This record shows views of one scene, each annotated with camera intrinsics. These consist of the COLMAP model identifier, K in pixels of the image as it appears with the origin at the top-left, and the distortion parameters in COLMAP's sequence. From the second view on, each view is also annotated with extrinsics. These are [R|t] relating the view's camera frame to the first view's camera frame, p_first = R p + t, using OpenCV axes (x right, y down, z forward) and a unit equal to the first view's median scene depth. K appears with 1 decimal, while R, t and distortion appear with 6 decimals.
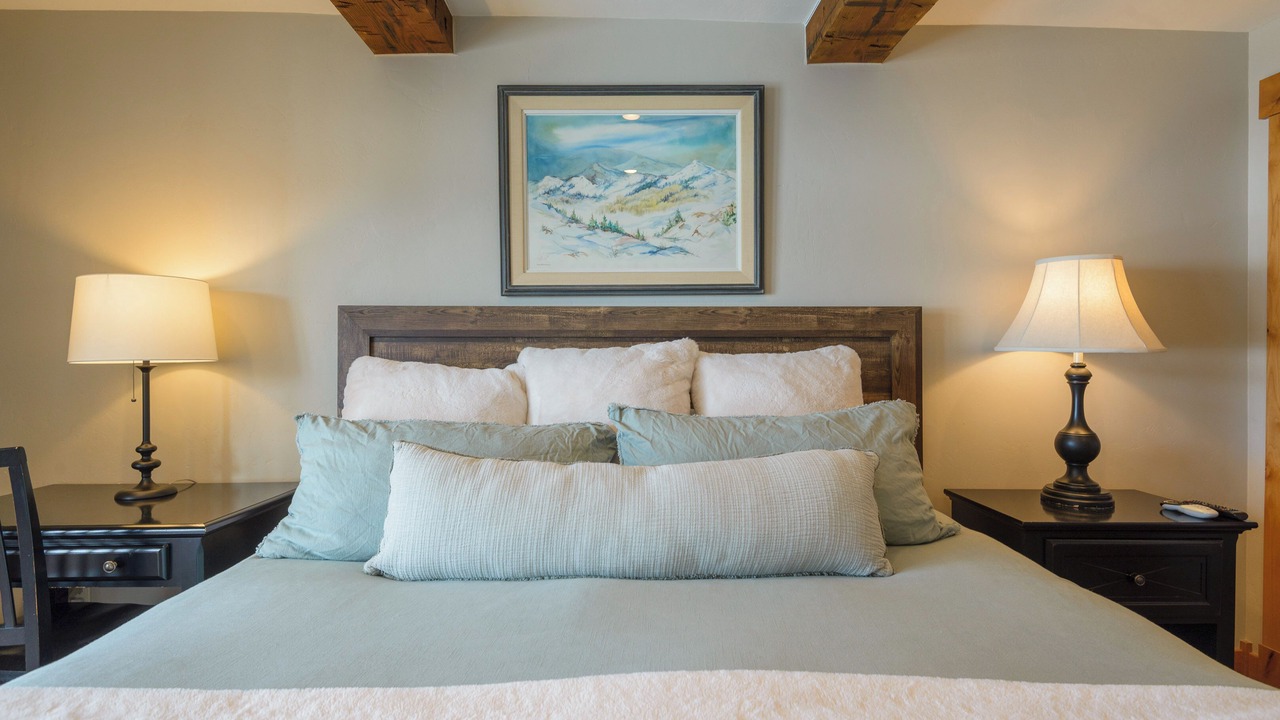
lens RADIAL K [[658.4, 0, 640.0], [0, 658.4, 360.0], [0, 0, 1]] dist [0.001729, -0.000455]
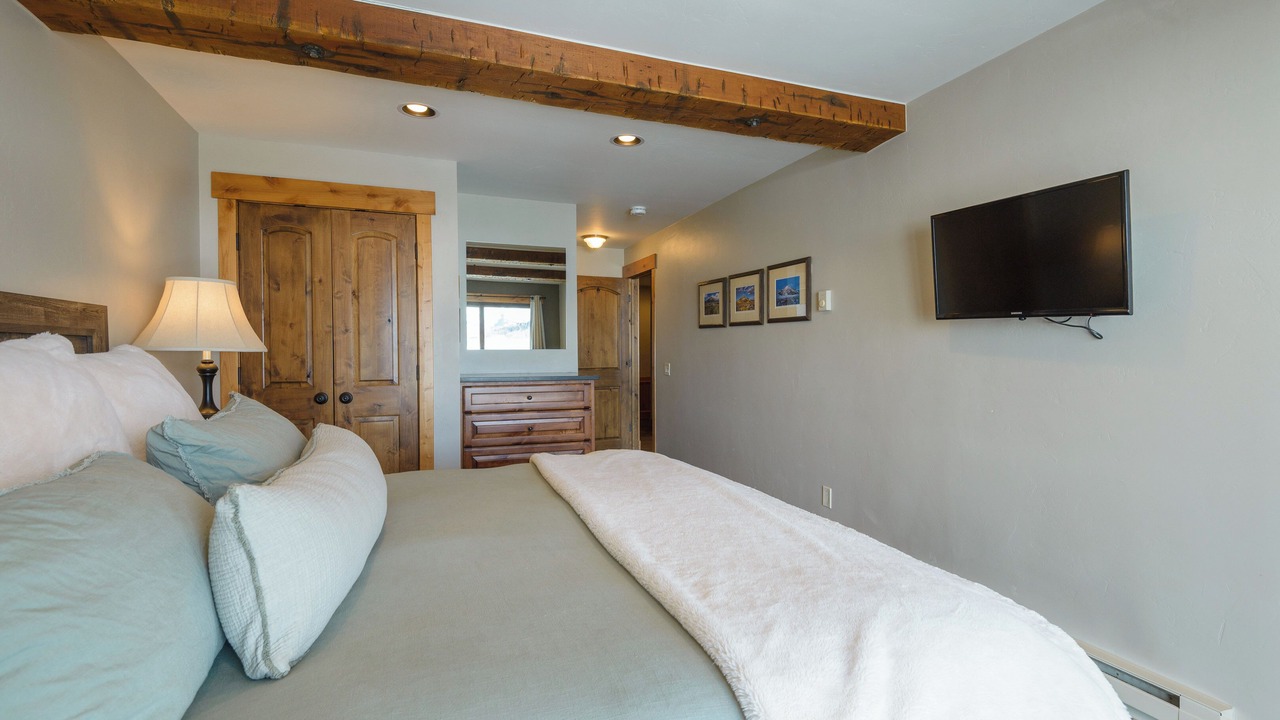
lens RADIAL K [[597.5, 0, 640.0], [0, 597.5, 360.0], [0, 0, 1]] dist [0.001059, -0.029849]
pose [[-0.362547, -0.016896, 0.931812, -0.699053], [0.011425, 0.999680, 0.022572, -0.010870], [-0.931895, 0.018830, -0.362238, 0.591911]]
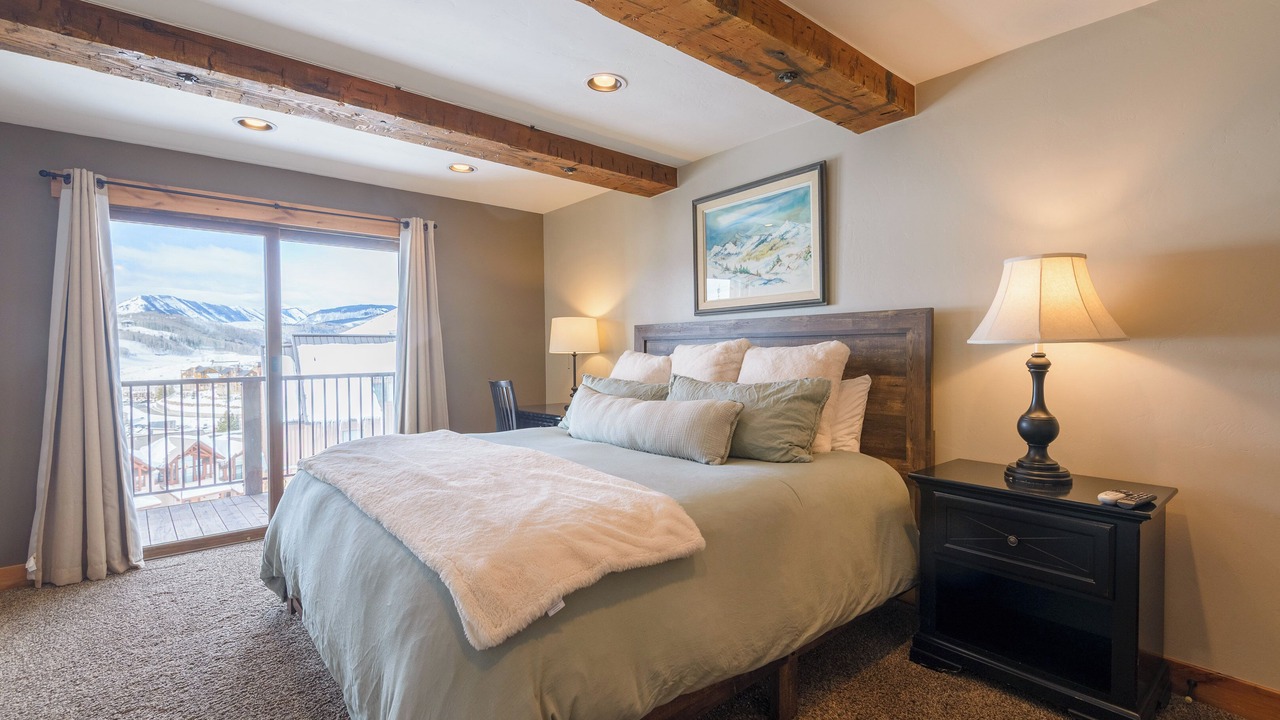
lens RADIAL K [[597.5, 0, 640.0], [0, 597.5, 360.0], [0, 0, 1]] dist [0.001059, -0.029849]
pose [[0.612879, 0.008104, -0.790135, 0.981189], [-0.000856, 0.999954, 0.009592, 0.007219], [0.790177, -0.005203, 0.612857, -0.121360]]
